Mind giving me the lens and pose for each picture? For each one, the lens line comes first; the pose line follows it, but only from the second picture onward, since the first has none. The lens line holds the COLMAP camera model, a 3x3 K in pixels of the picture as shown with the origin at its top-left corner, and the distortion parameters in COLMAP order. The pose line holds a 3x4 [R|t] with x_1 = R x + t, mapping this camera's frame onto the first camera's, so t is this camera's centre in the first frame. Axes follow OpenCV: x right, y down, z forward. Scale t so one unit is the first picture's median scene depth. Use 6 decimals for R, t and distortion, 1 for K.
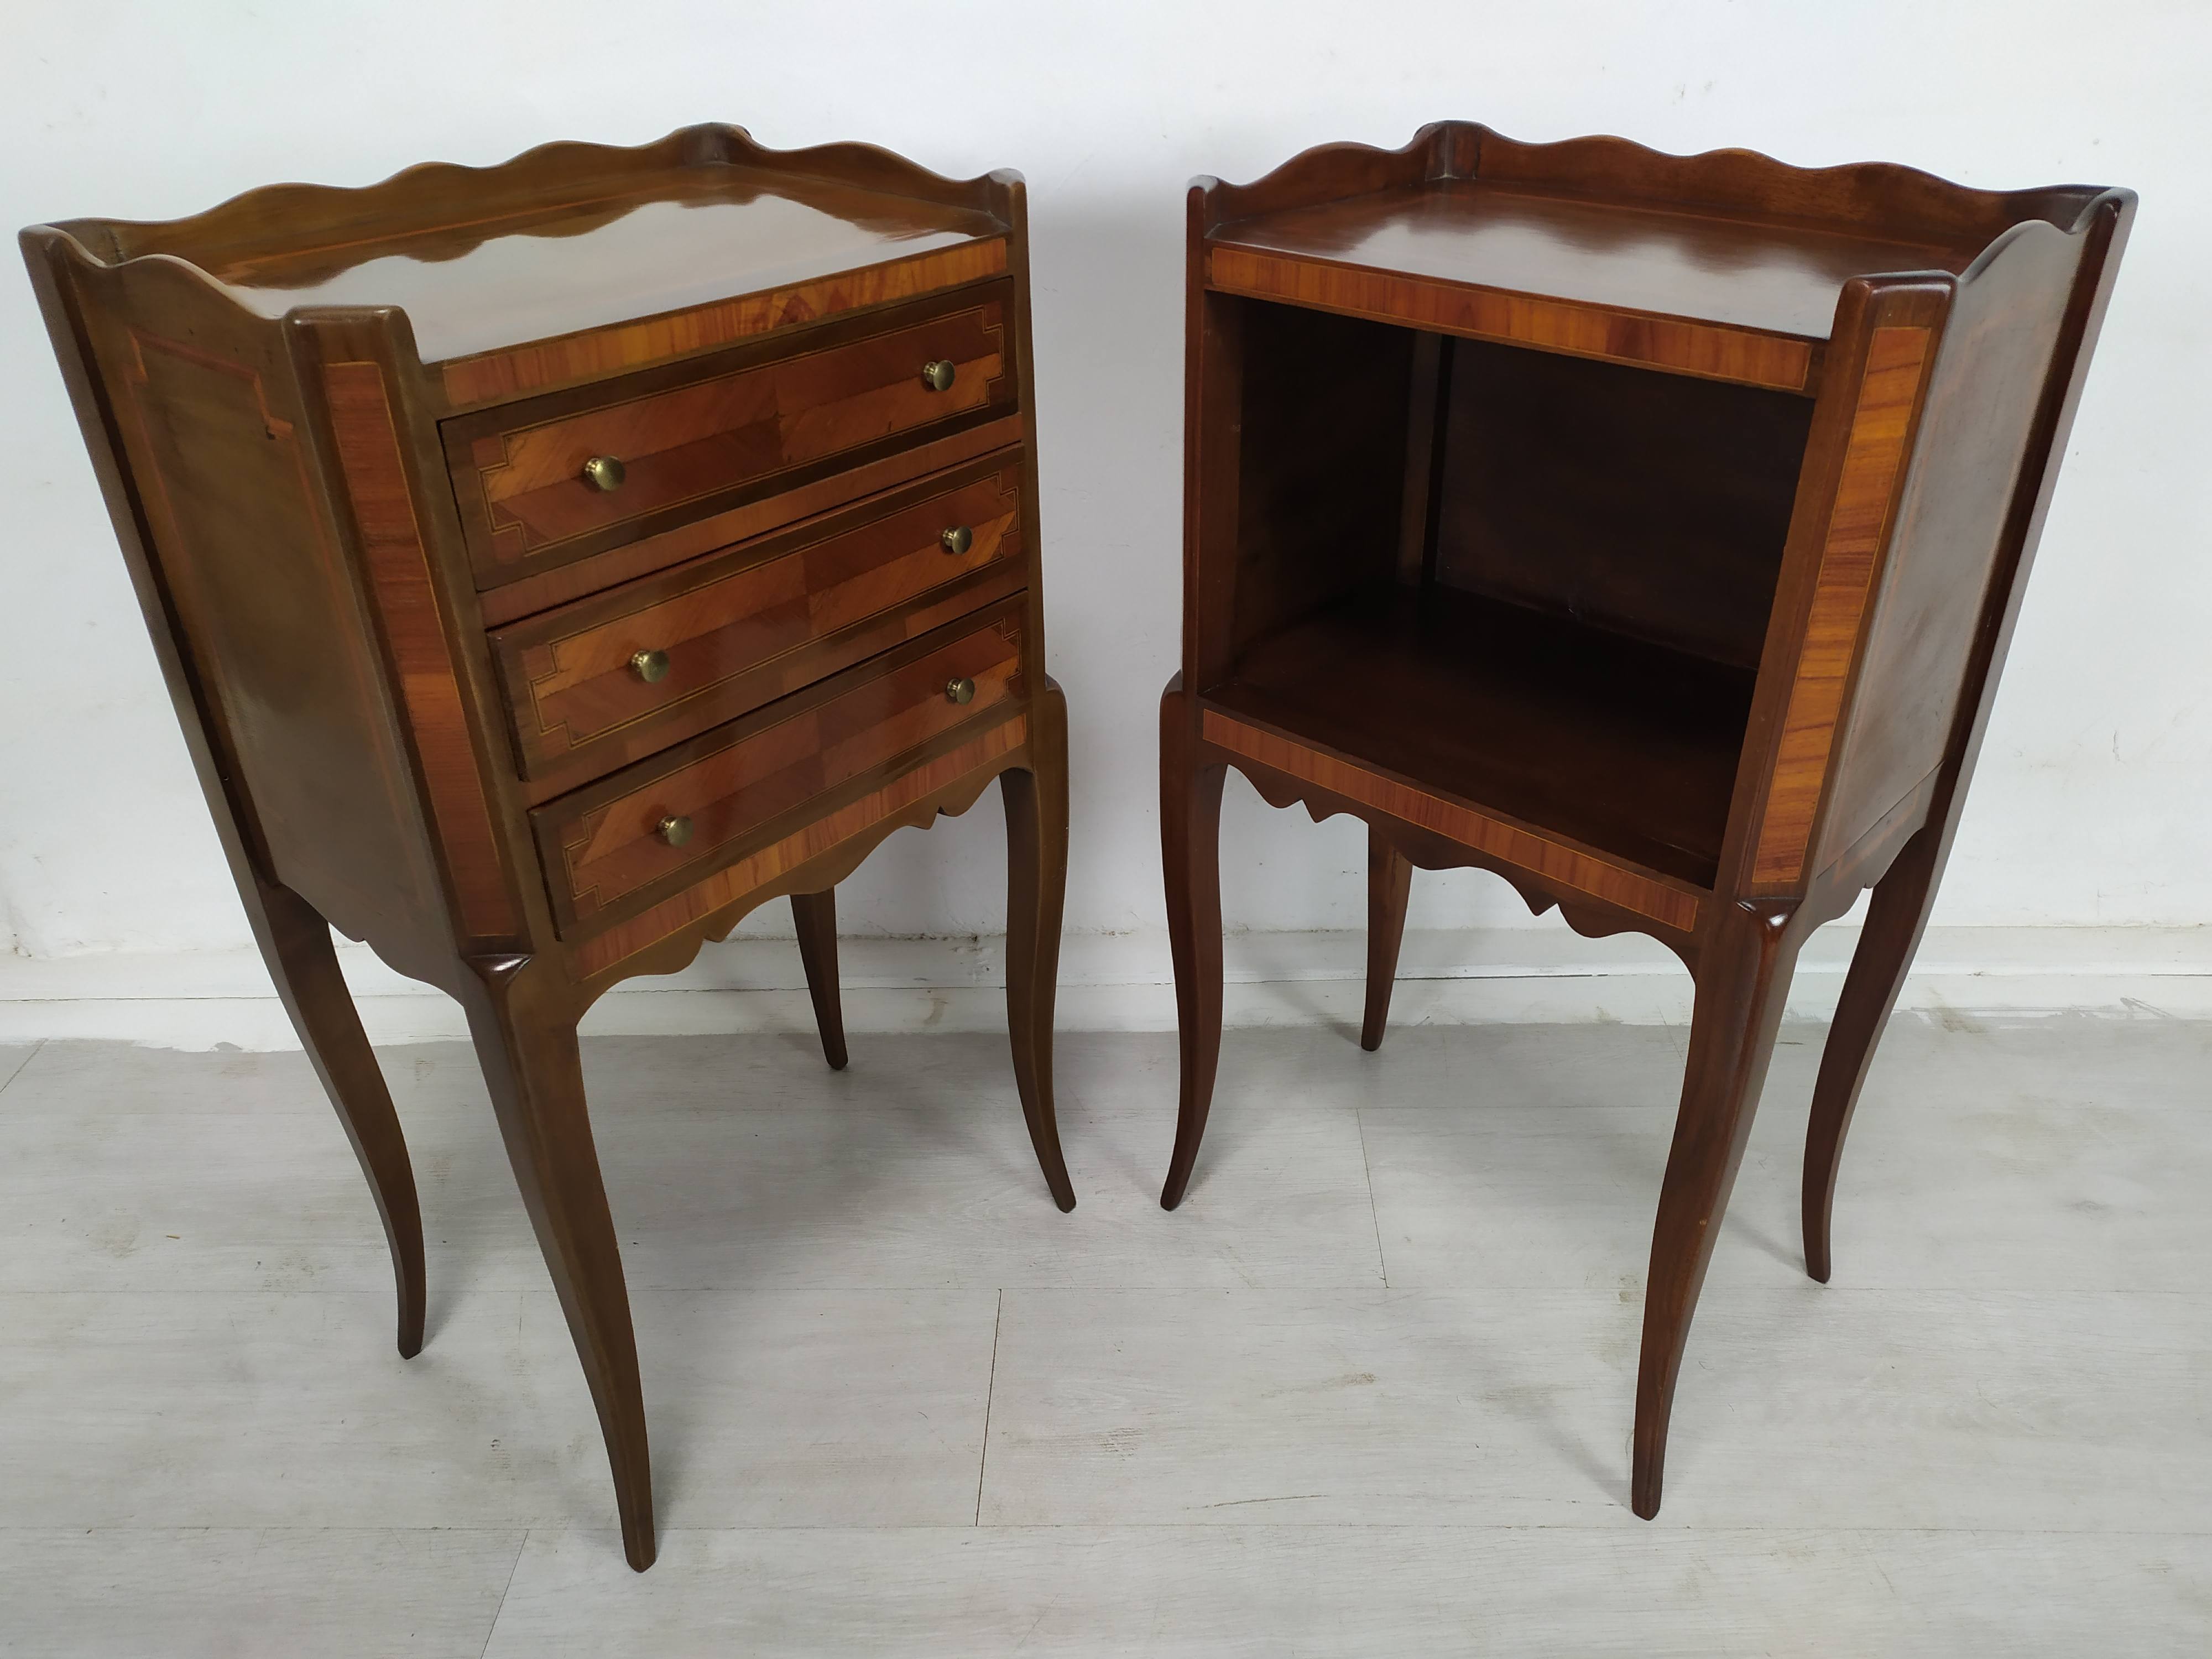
lens RADIAL K [[1660.6, 0, 1113.1], [0, 1660.6, 835.7], [0, 0, 1]] dist [0.040400, -0.033238]
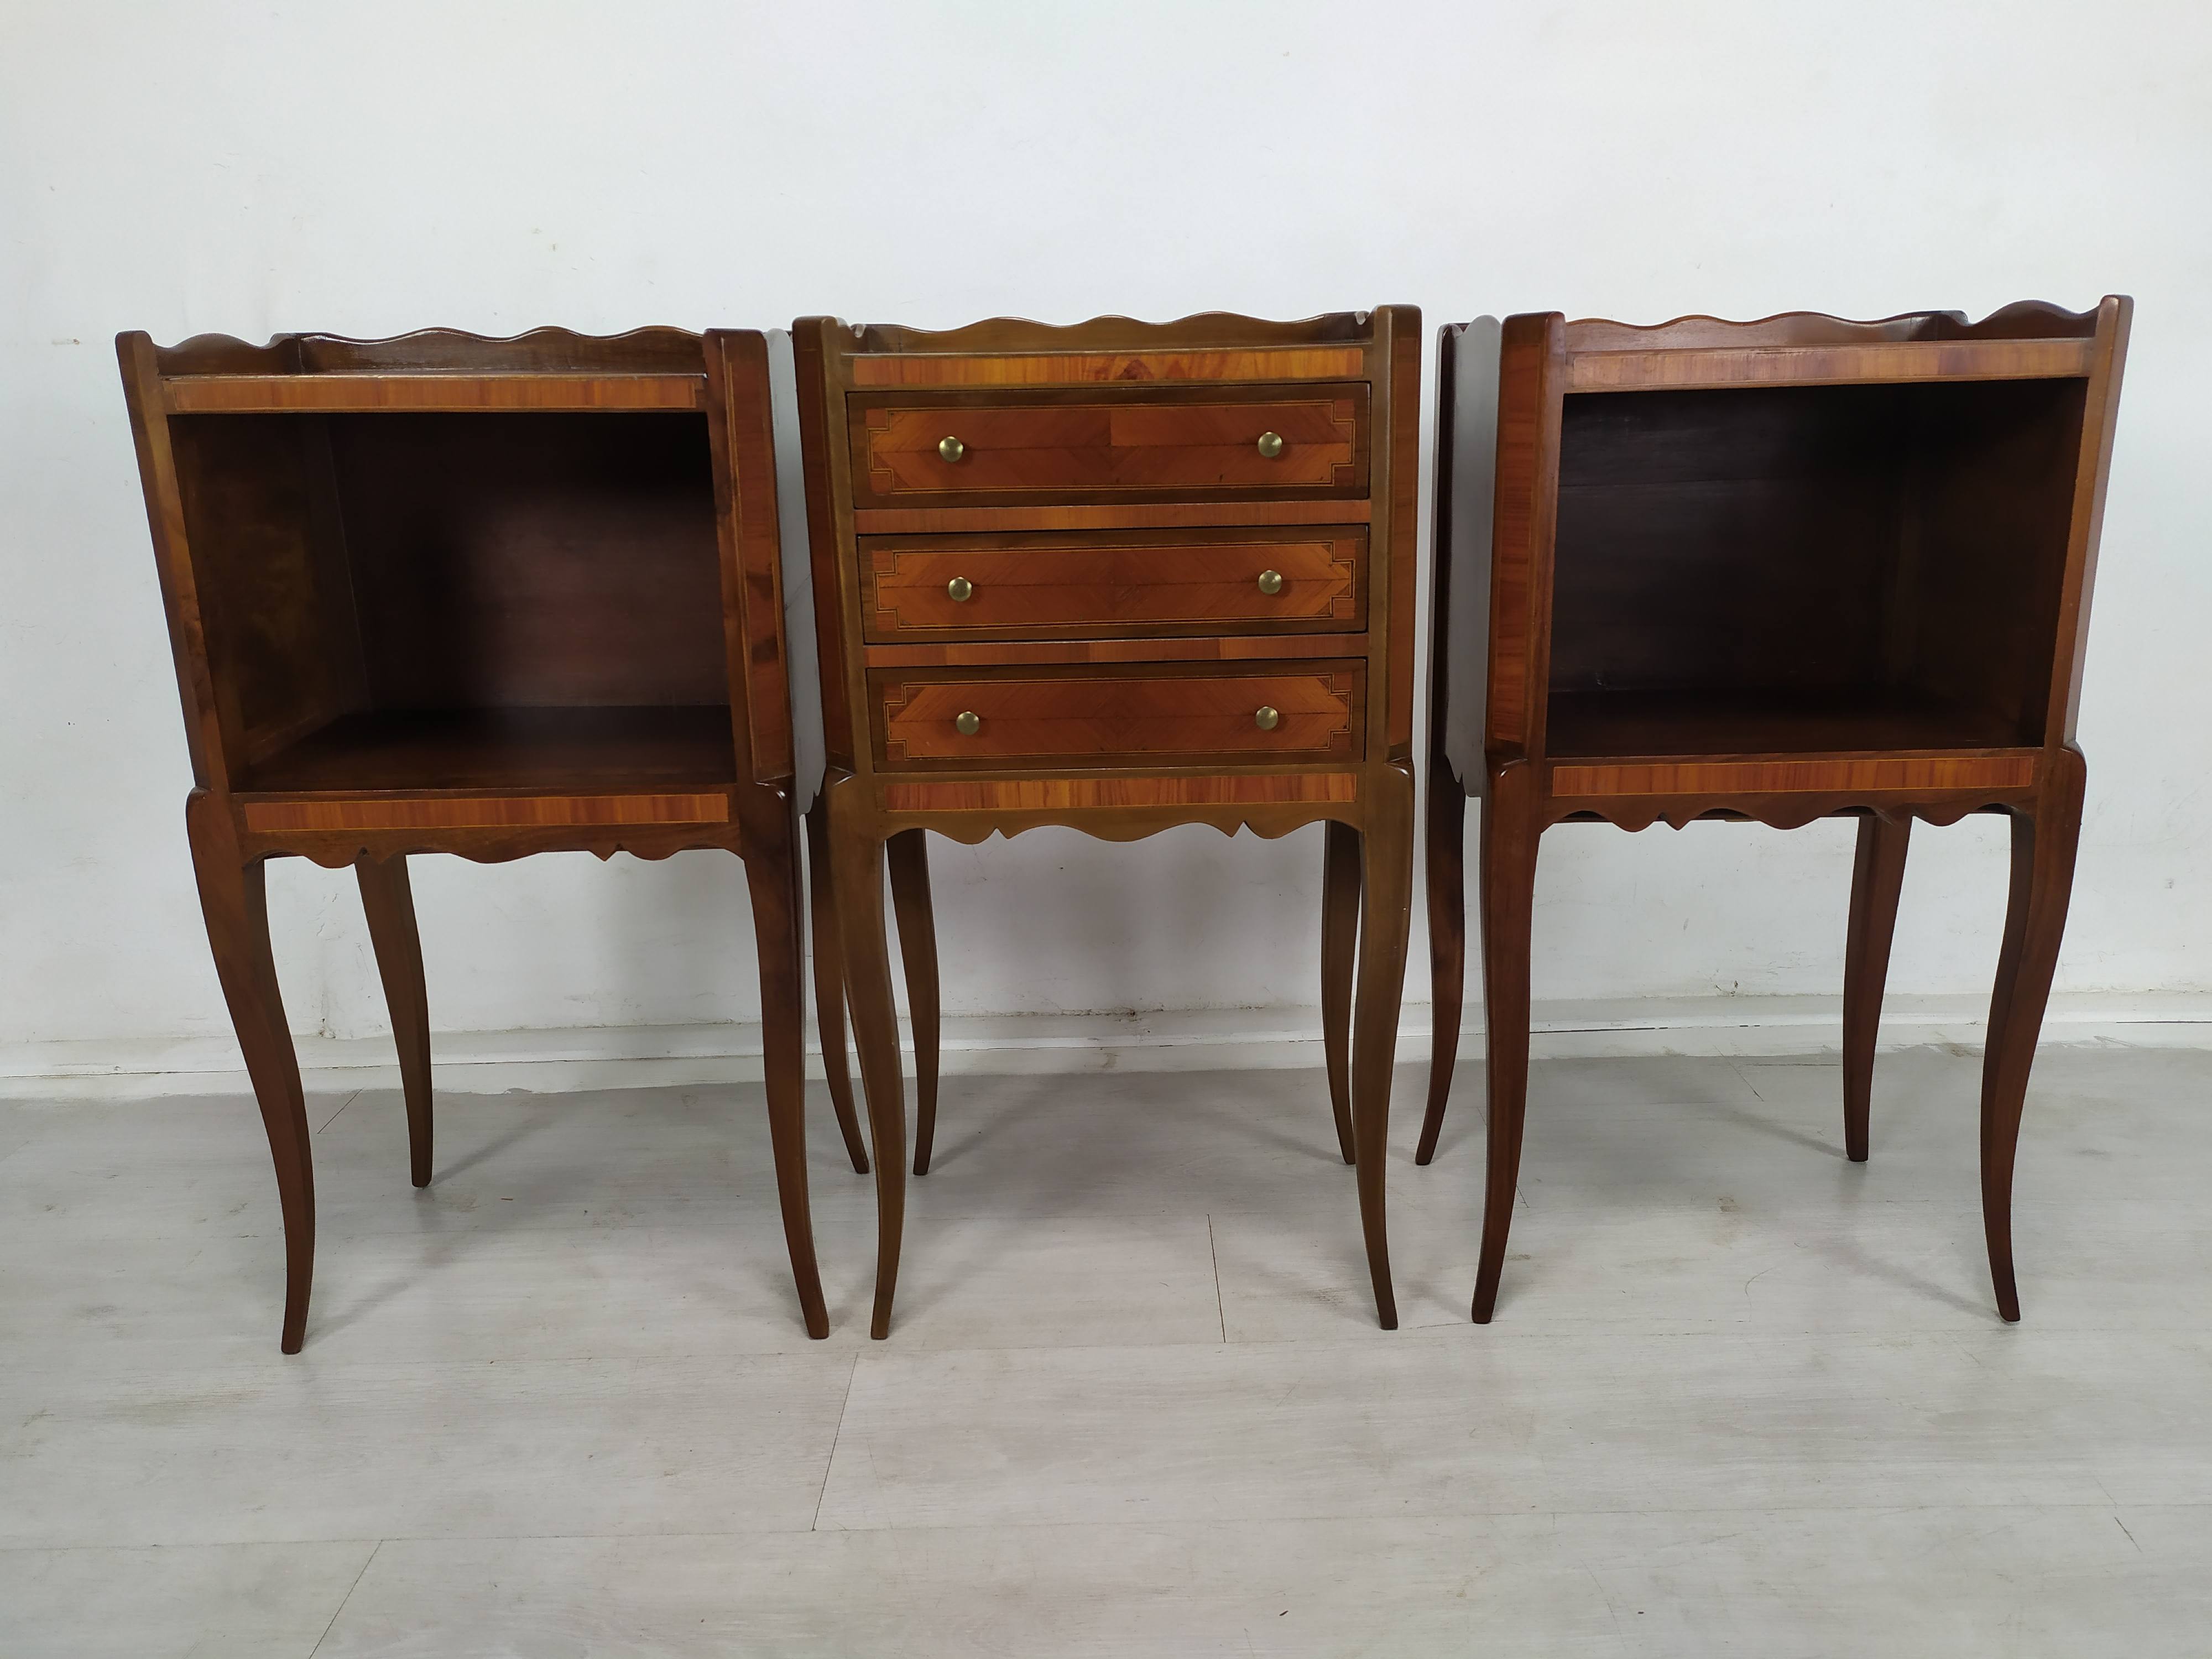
lens RADIAL K [[1660.6, 0, 1117.4], [0, 1660.6, 839.9], [0, 0, 1]] dist [0.040400, -0.033238]
pose [[0.644453, 0.206312, -0.736285, 0.863728], [-0.378398, 0.922789, -0.072632, 0.140307], [0.664451, 0.325416, 0.672763, 0.195449]]
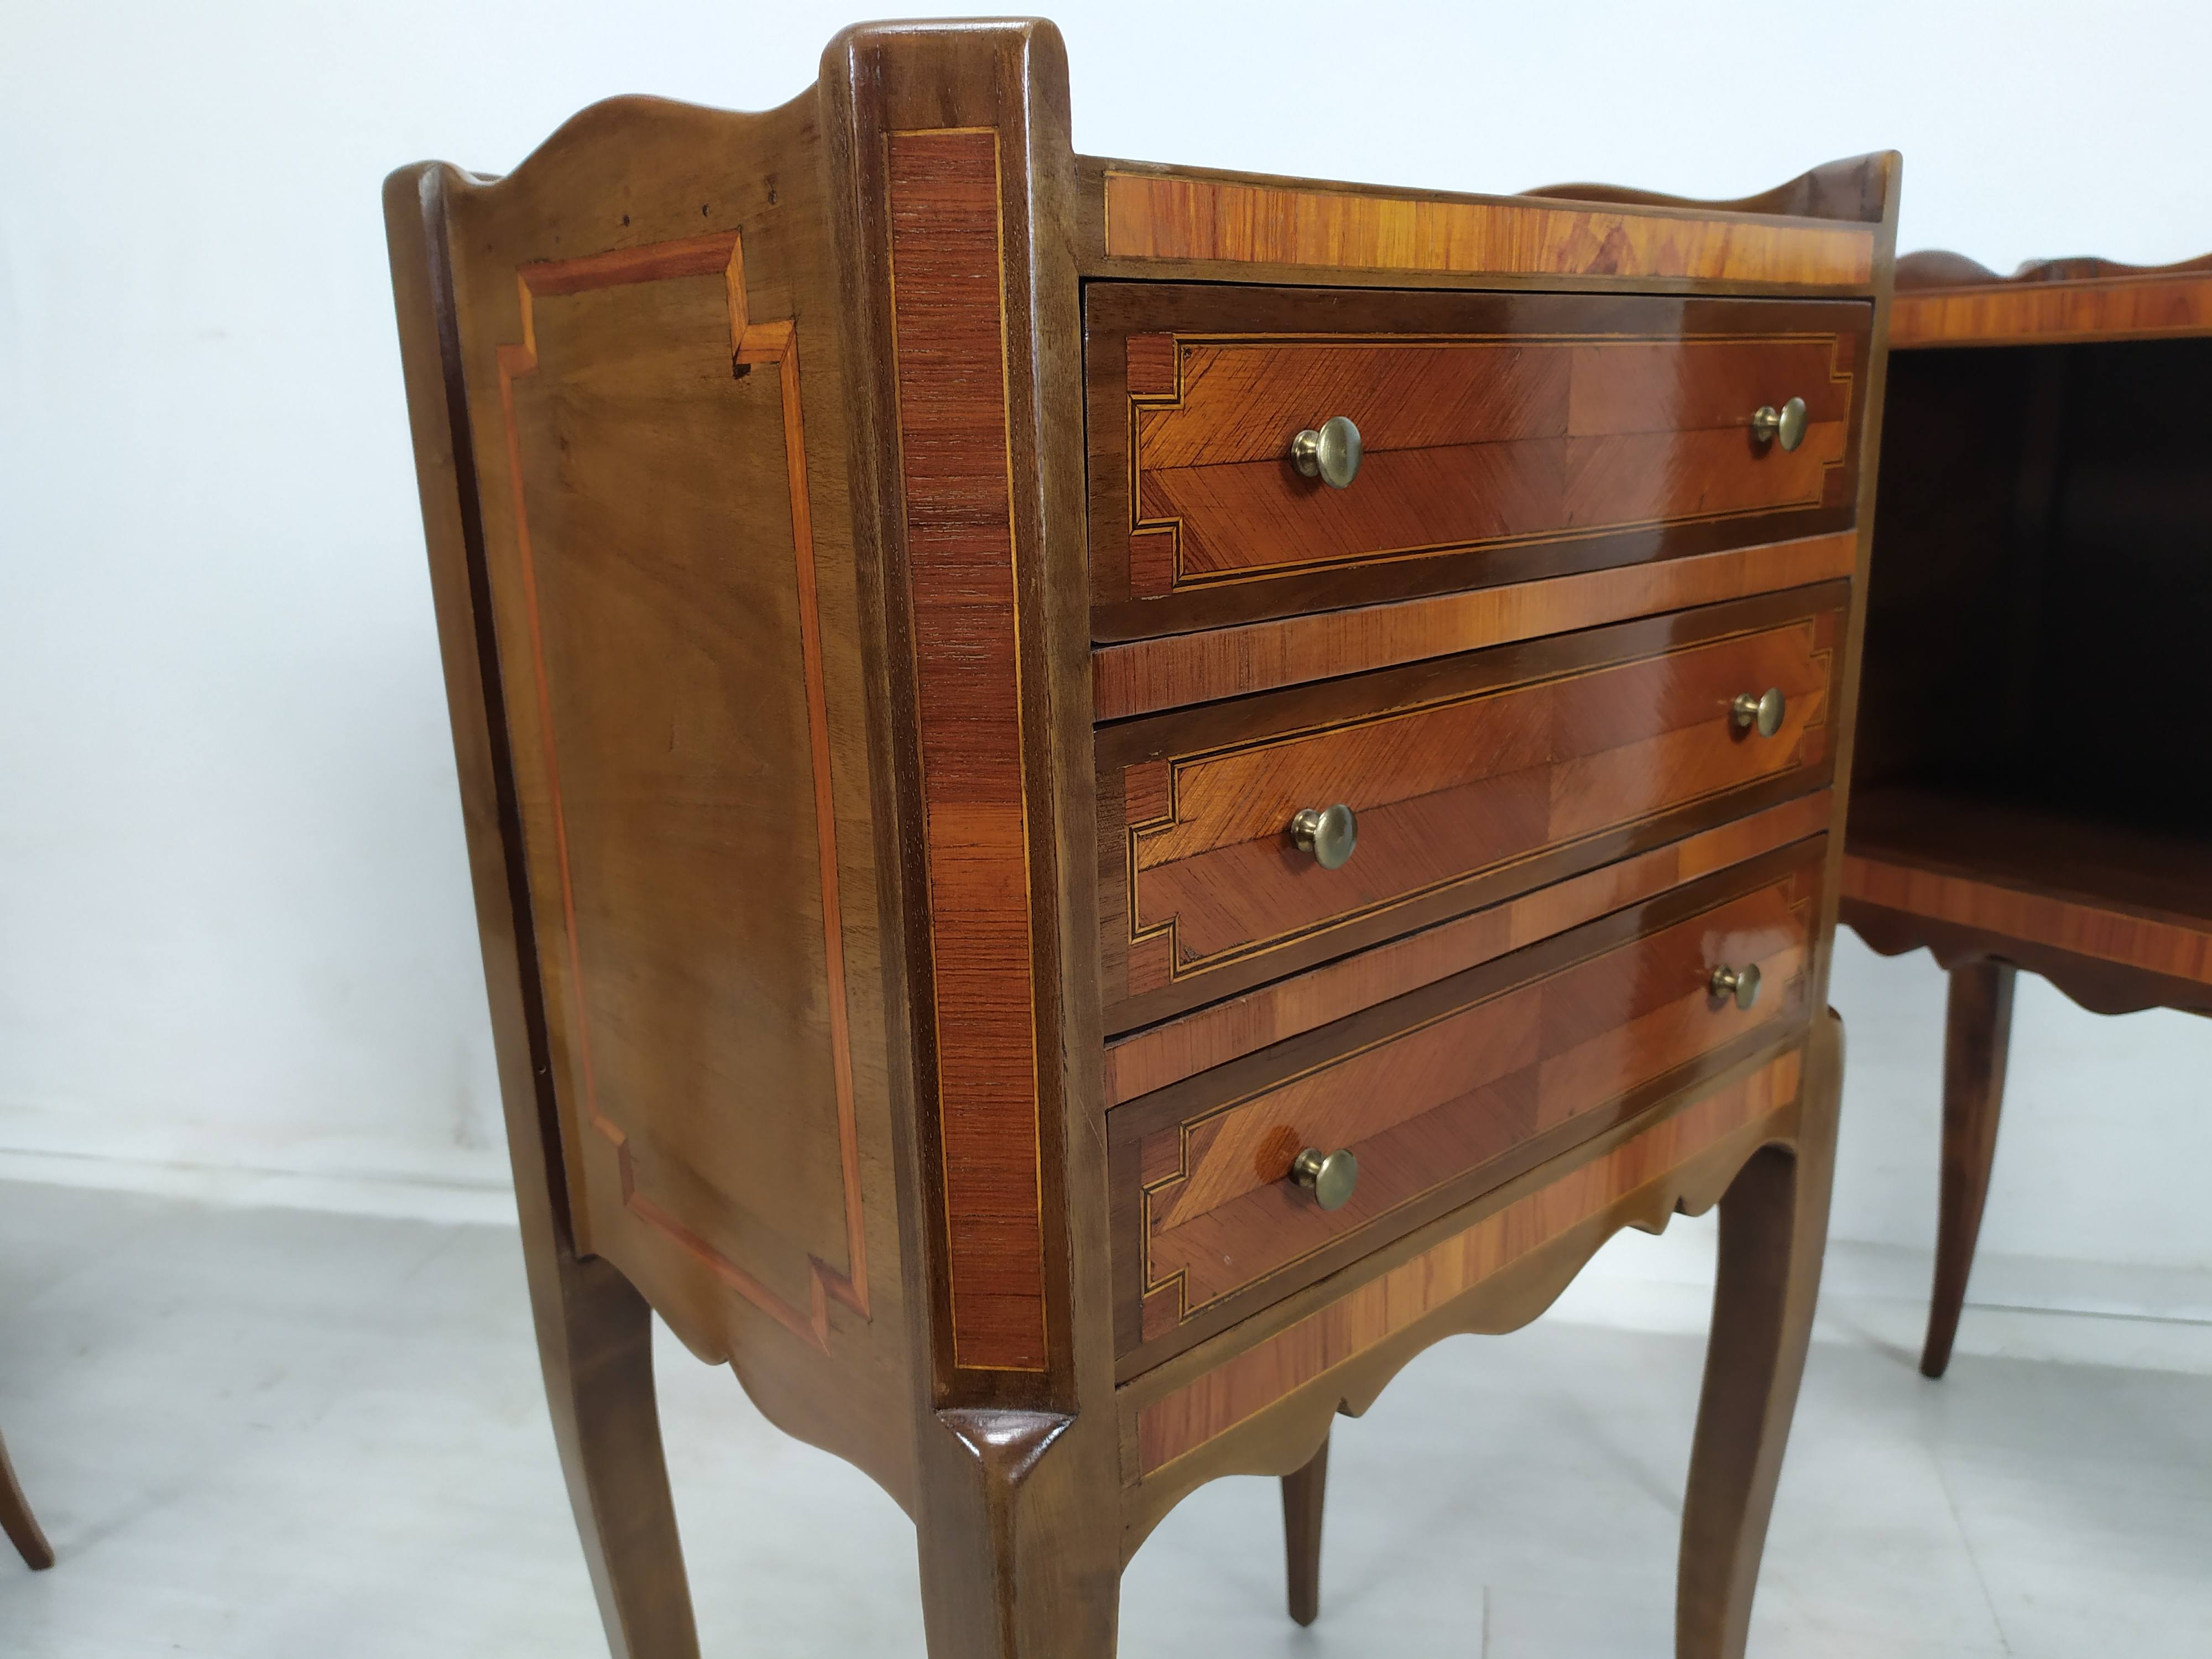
lens RADIAL K [[1660.6, 0, 1092.2], [0, 1660.6, 828.9], [0, 0, 1]] dist [0.040400, -0.033238]
pose [[0.986904, 0.025715, -0.159245, -0.264782], [-0.067945, 0.961632, -0.265794, 0.034207], [0.146300, 0.273133, 0.950786, 0.479556]]
